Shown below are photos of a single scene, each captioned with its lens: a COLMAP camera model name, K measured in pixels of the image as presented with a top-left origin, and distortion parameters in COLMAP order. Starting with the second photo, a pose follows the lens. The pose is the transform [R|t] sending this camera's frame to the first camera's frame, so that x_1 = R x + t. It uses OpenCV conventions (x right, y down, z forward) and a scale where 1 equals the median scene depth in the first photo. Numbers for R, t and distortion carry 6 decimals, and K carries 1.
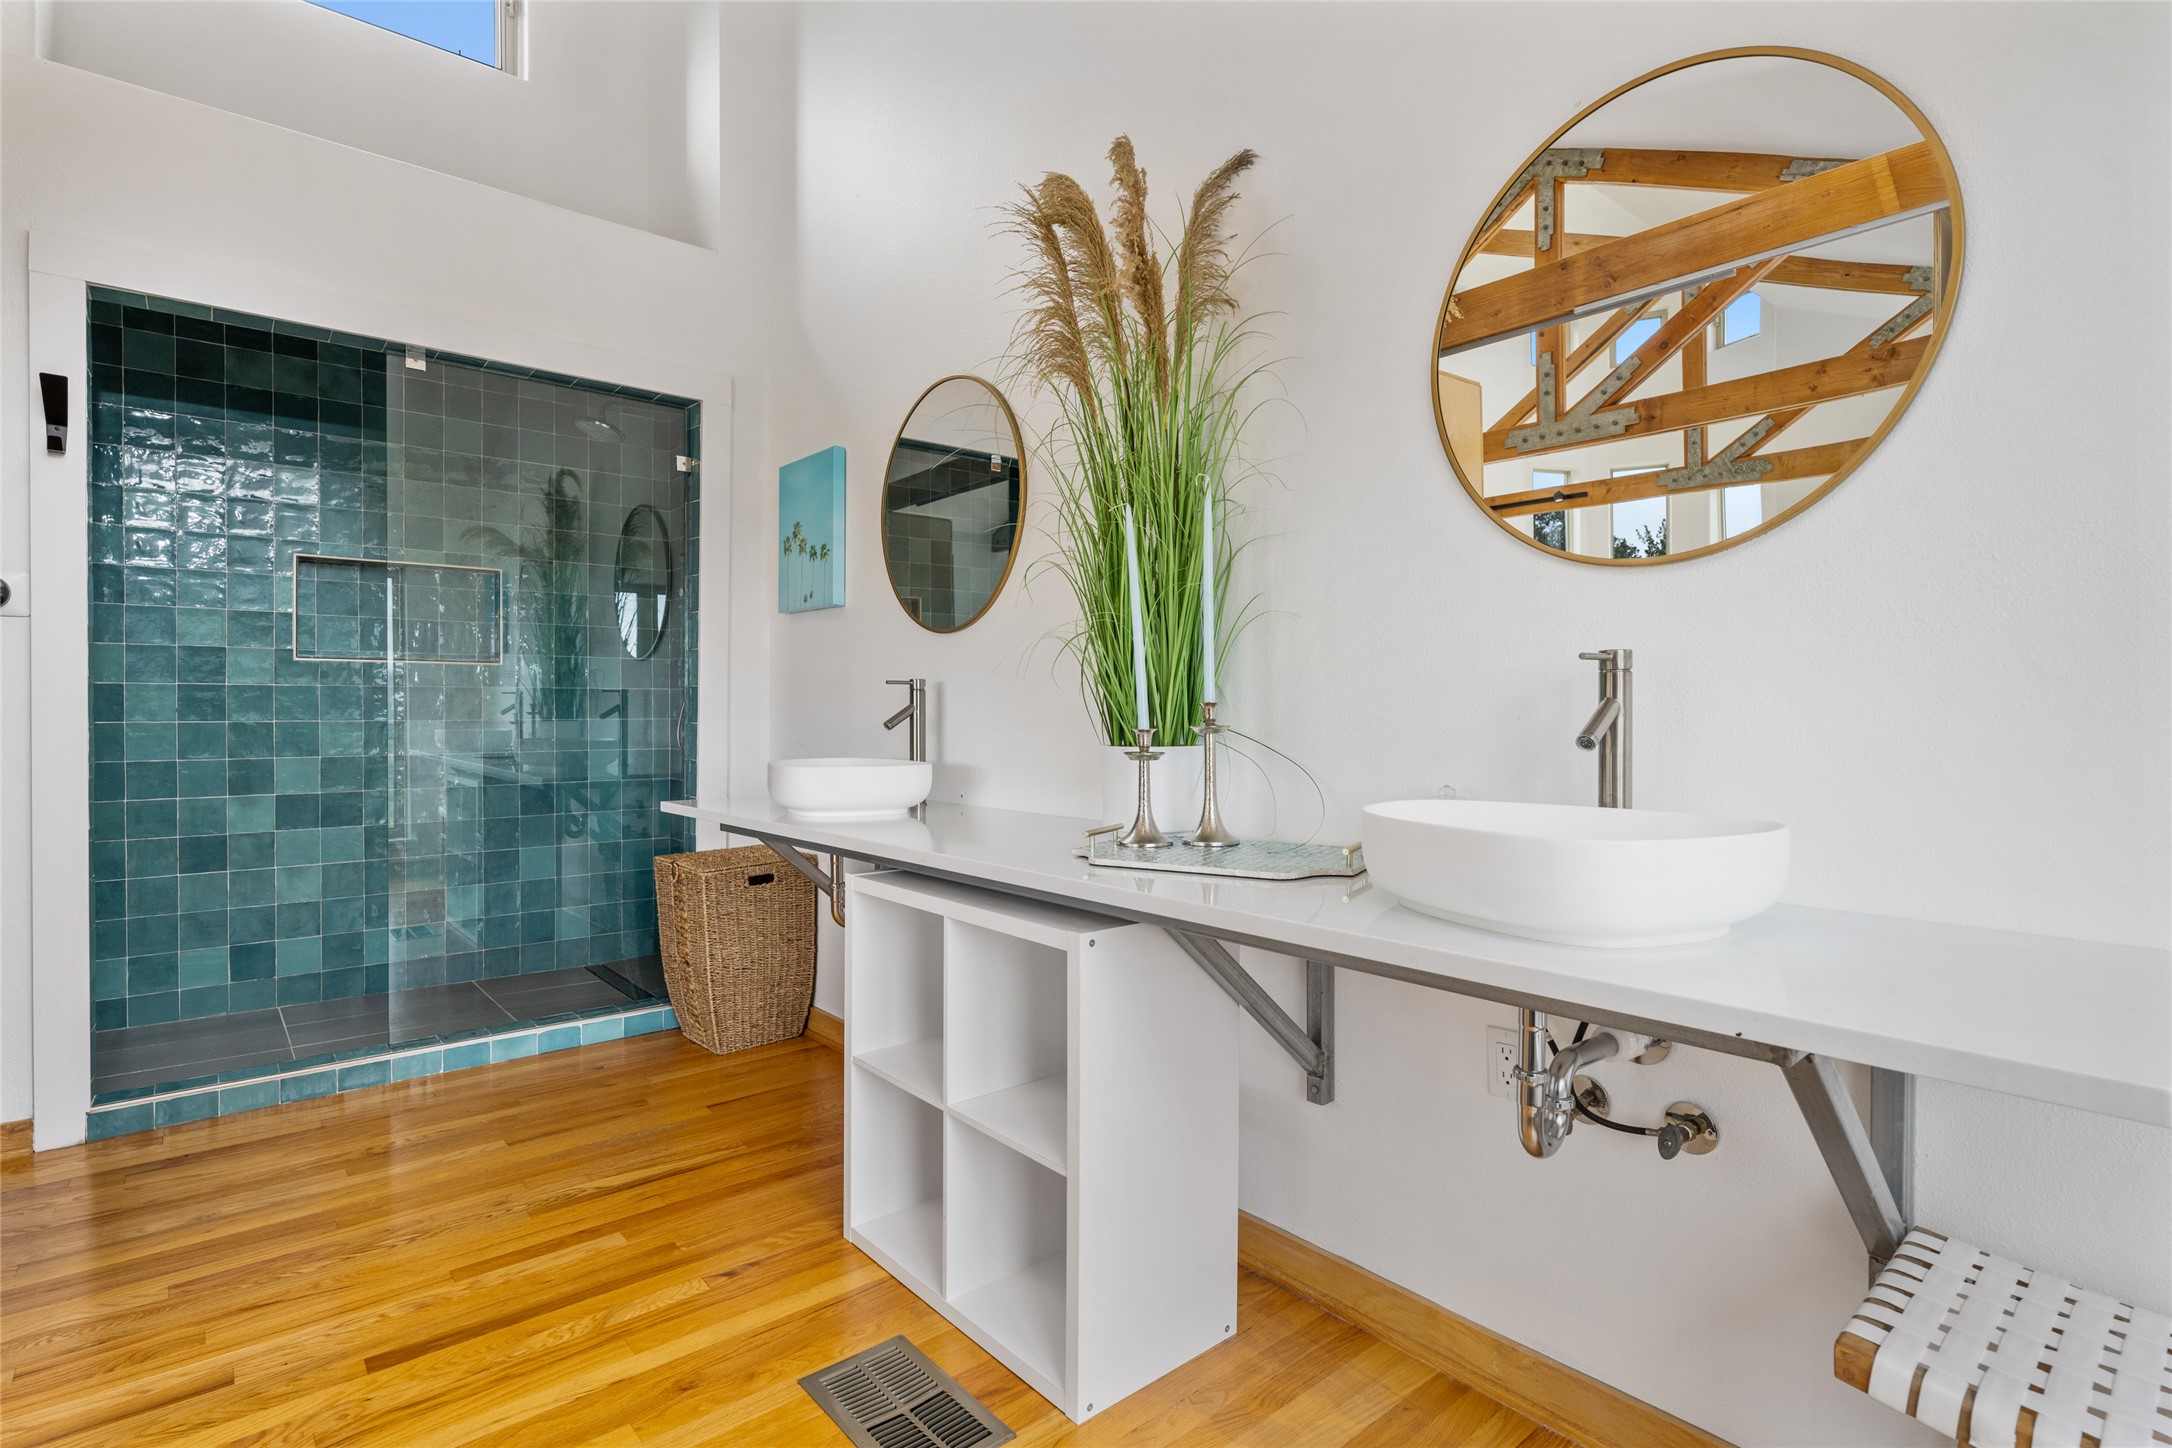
lens RADIAL K [[1059.1, 0, 1086.0], [0, 1059.1, 724.0], [0, 0, 1]] dist [-0.000089, -0.000023]
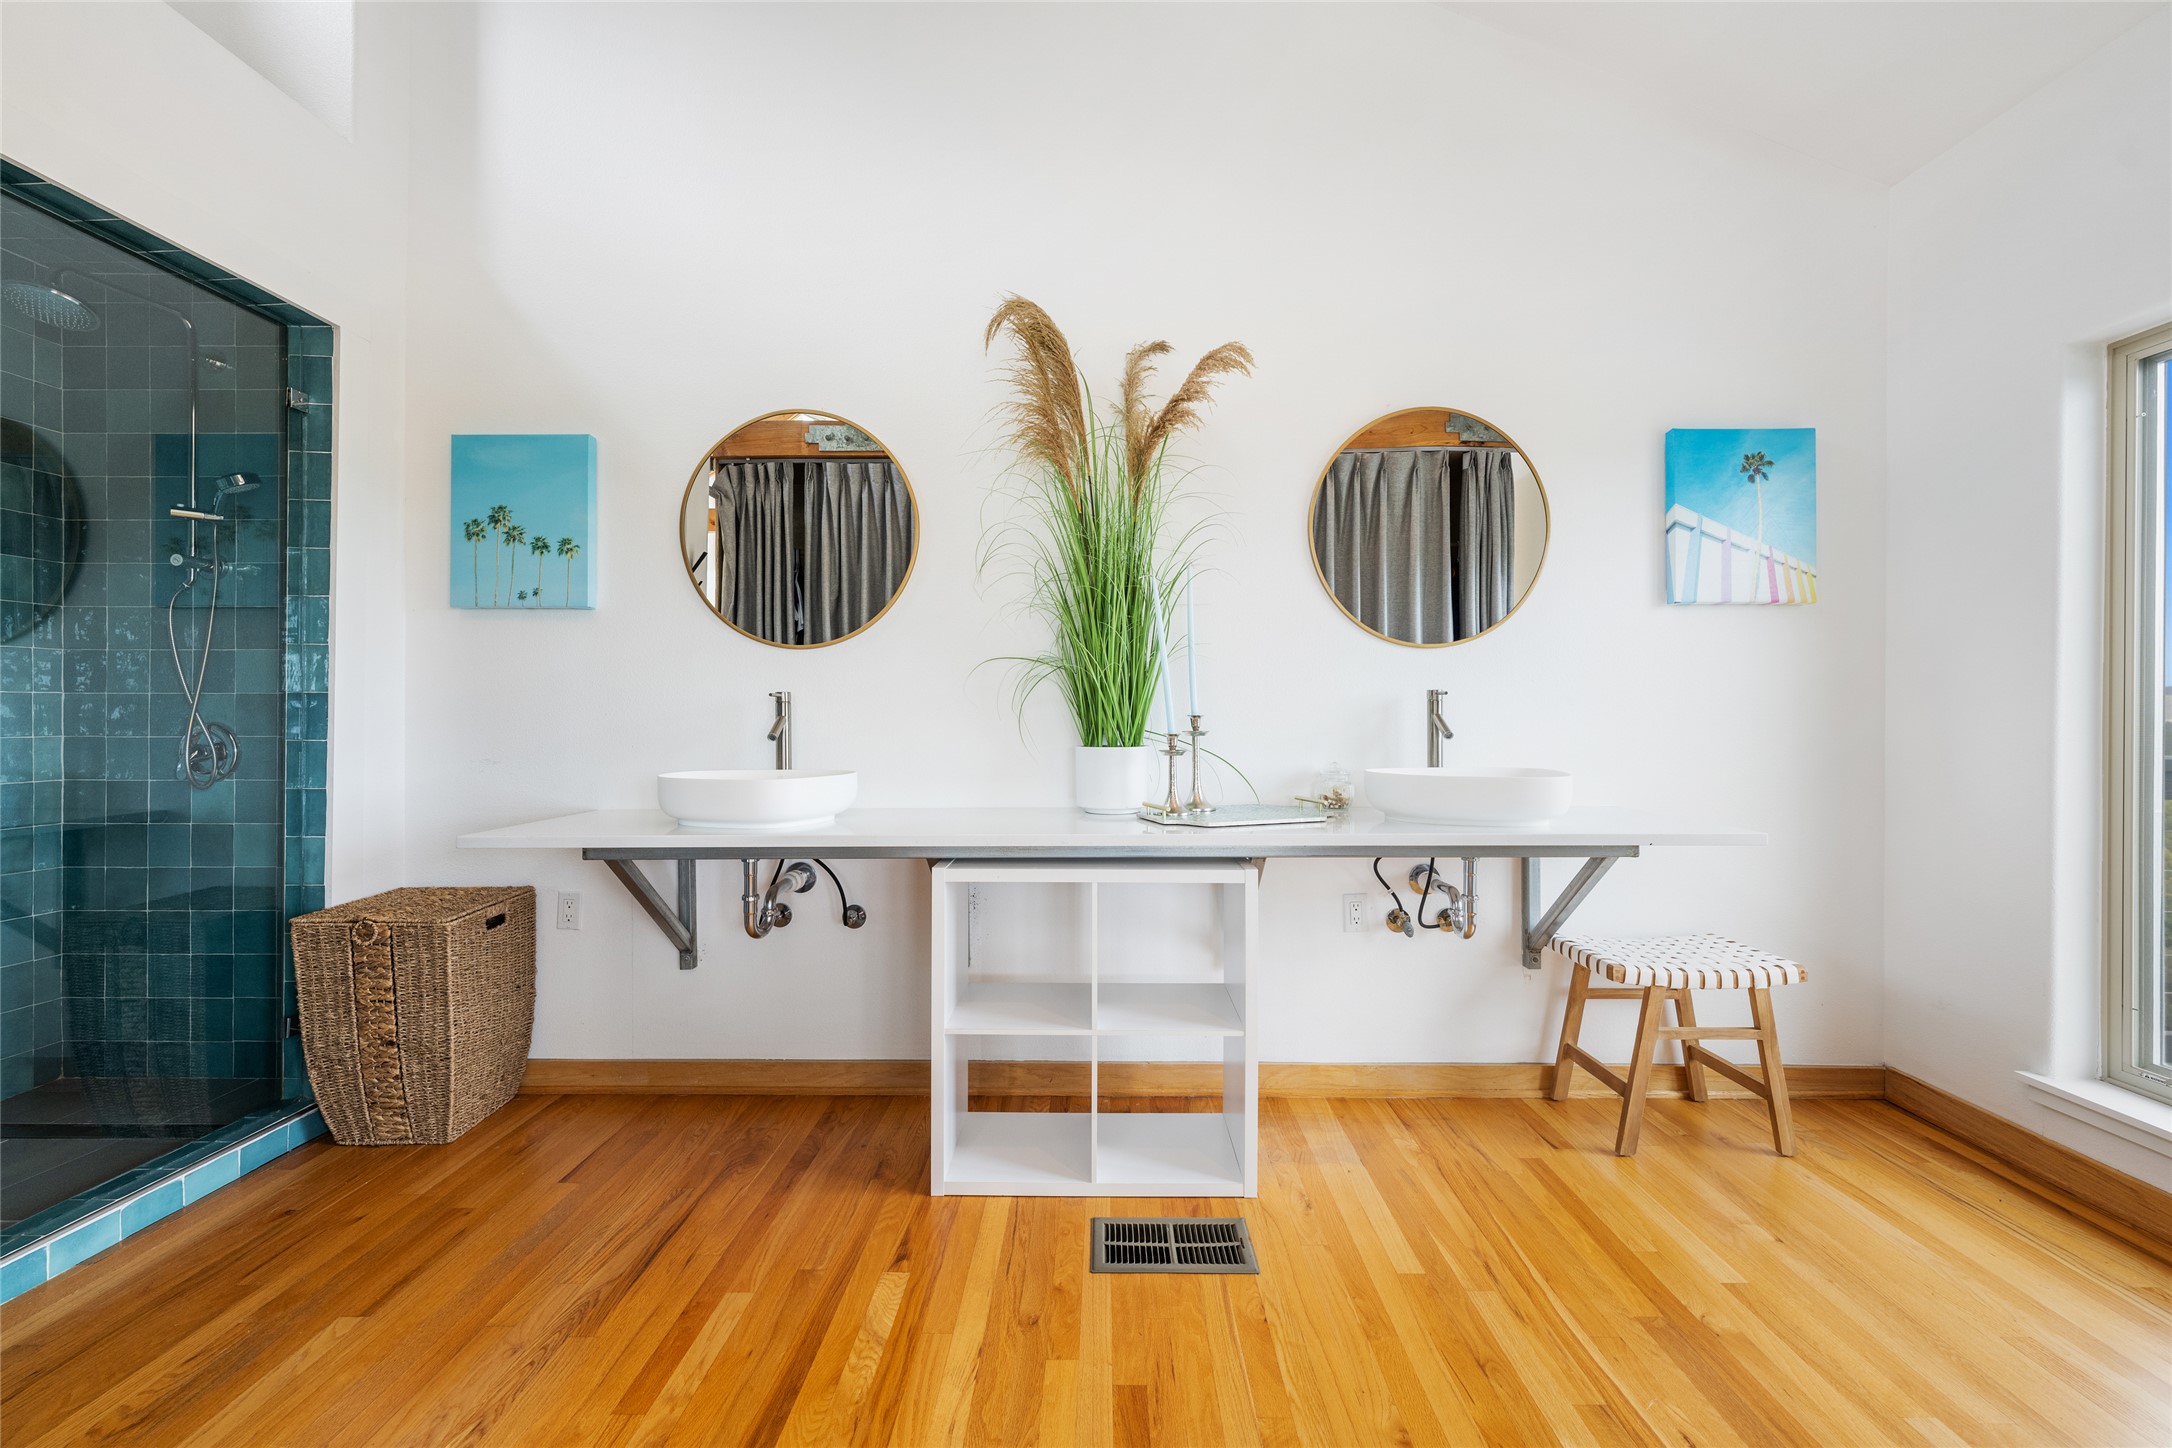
lens RADIAL K [[912.1, 0, 1091.0], [0, 912.1, 720.0], [0, 0, 1]] dist [-0.001416, -0.000020]
pose [[0.655041, -0.009950, 0.755528, -0.635357], [0.011451, 0.999929, 0.003241, -0.014650], [-0.755507, 0.006528, 0.655108, 0.180490]]
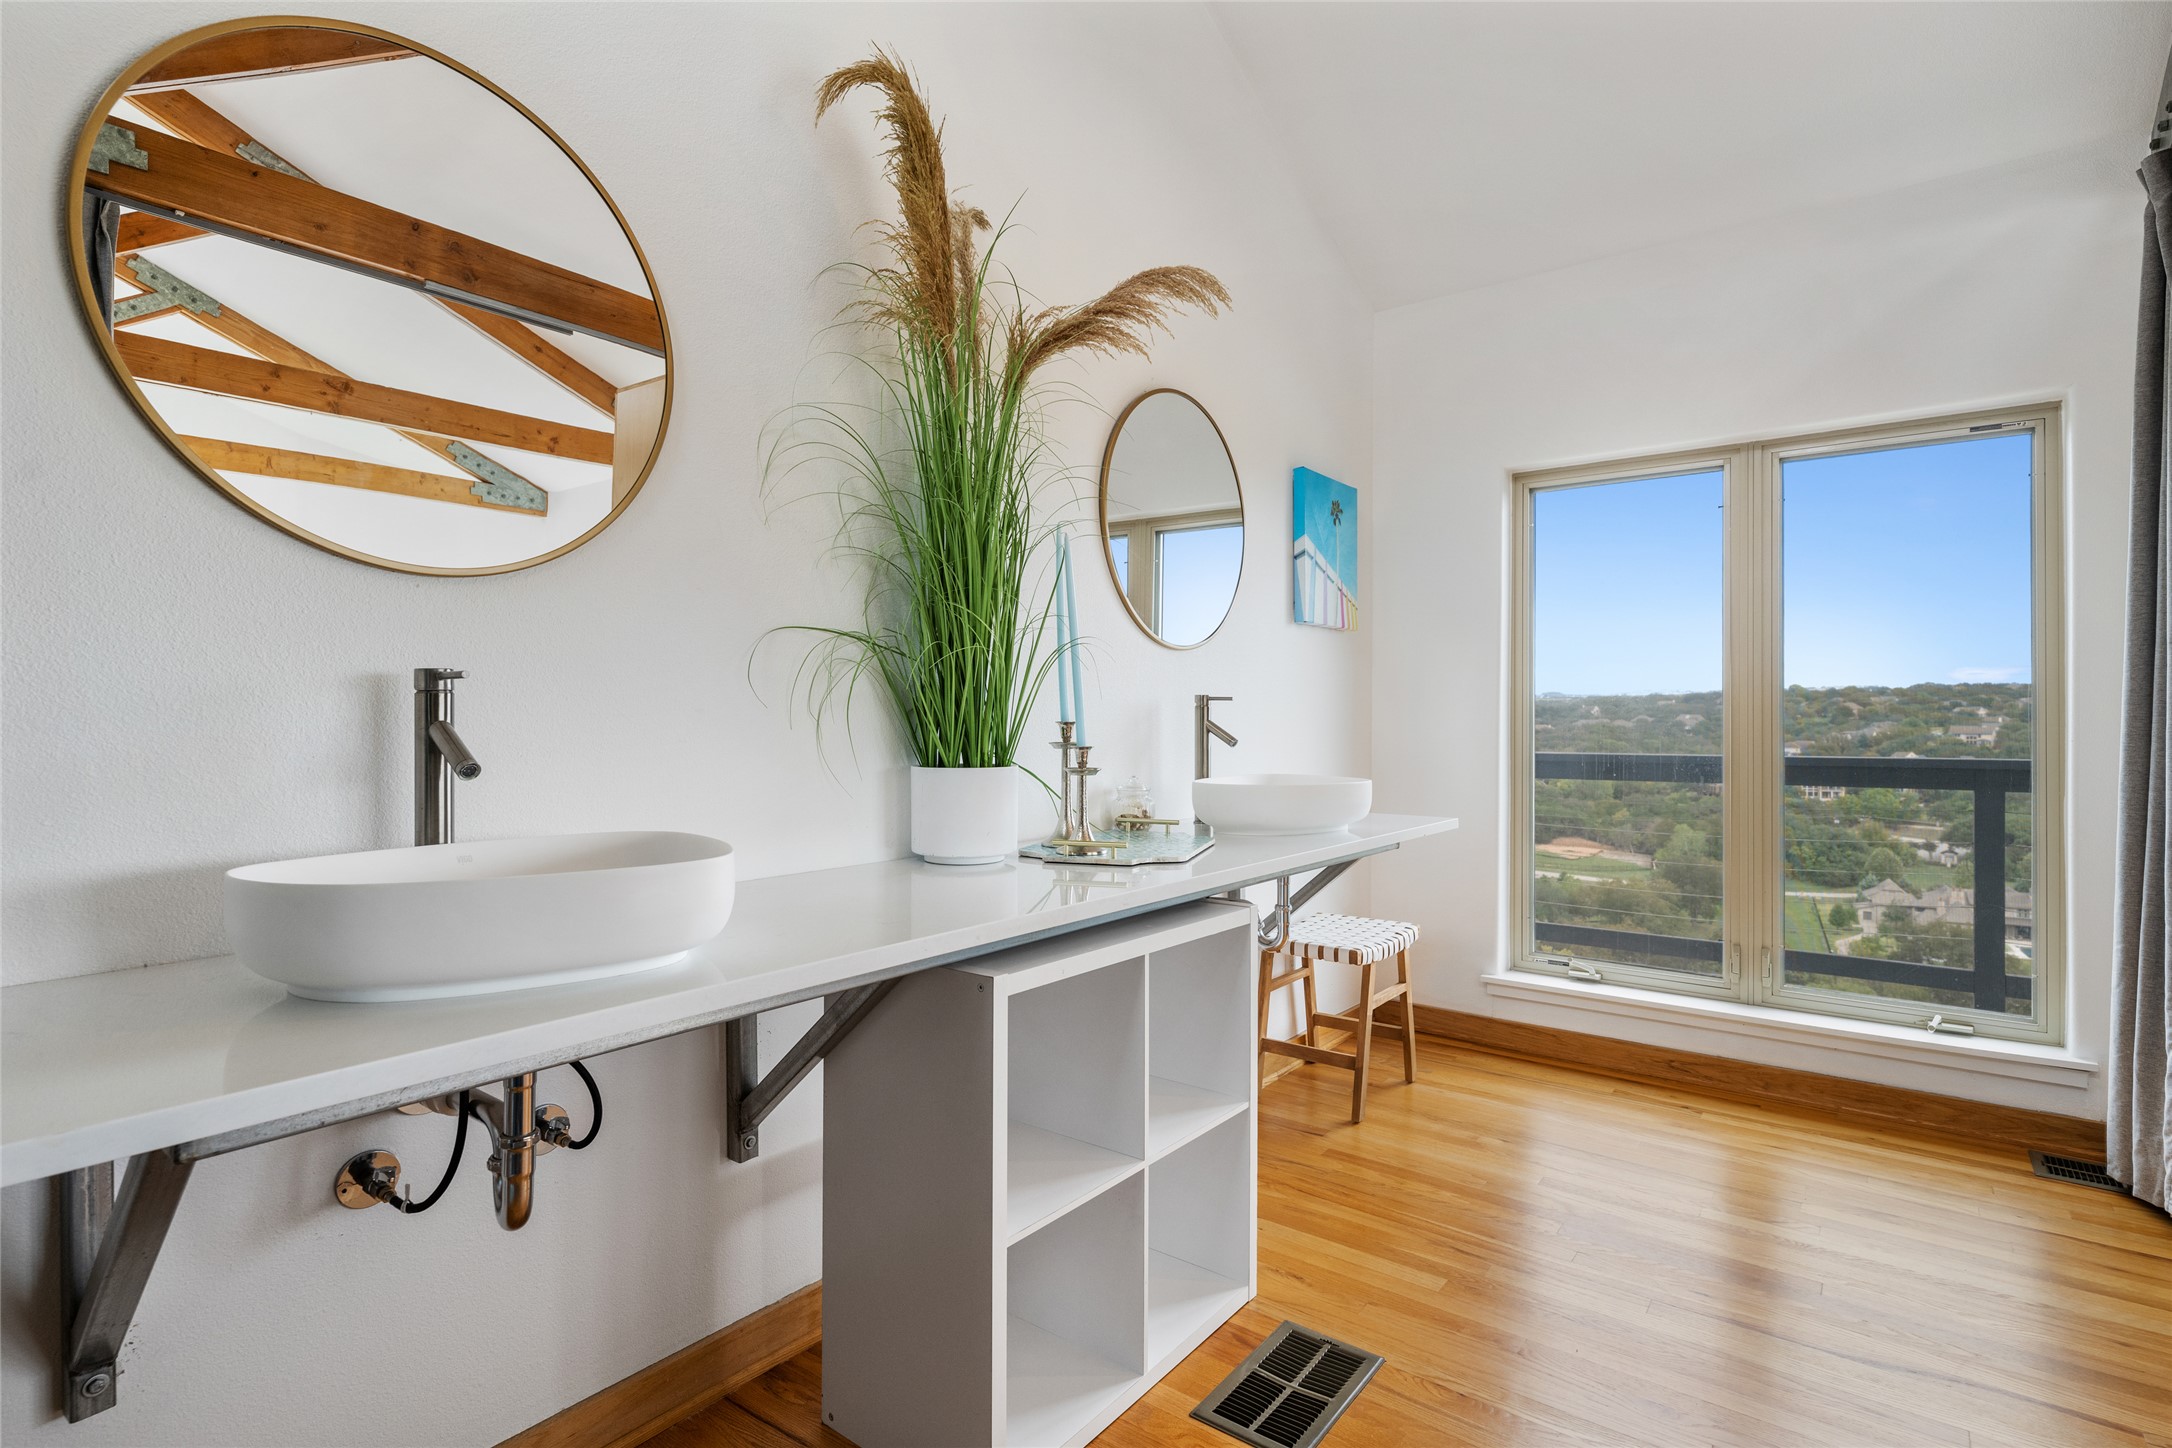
lens RADIAL K [[1050.2, 0, 1089.2], [0, 1050.2, 715.3], [0, 0, 1]] dist [-0.002017, -0.000399]
pose [[-0.202936, -0.000492, 0.979192, -0.669915], [0.006214, 0.999979, 0.001790, -0.021165], [-0.979172, 0.006448, -0.202929, 0.811122]]
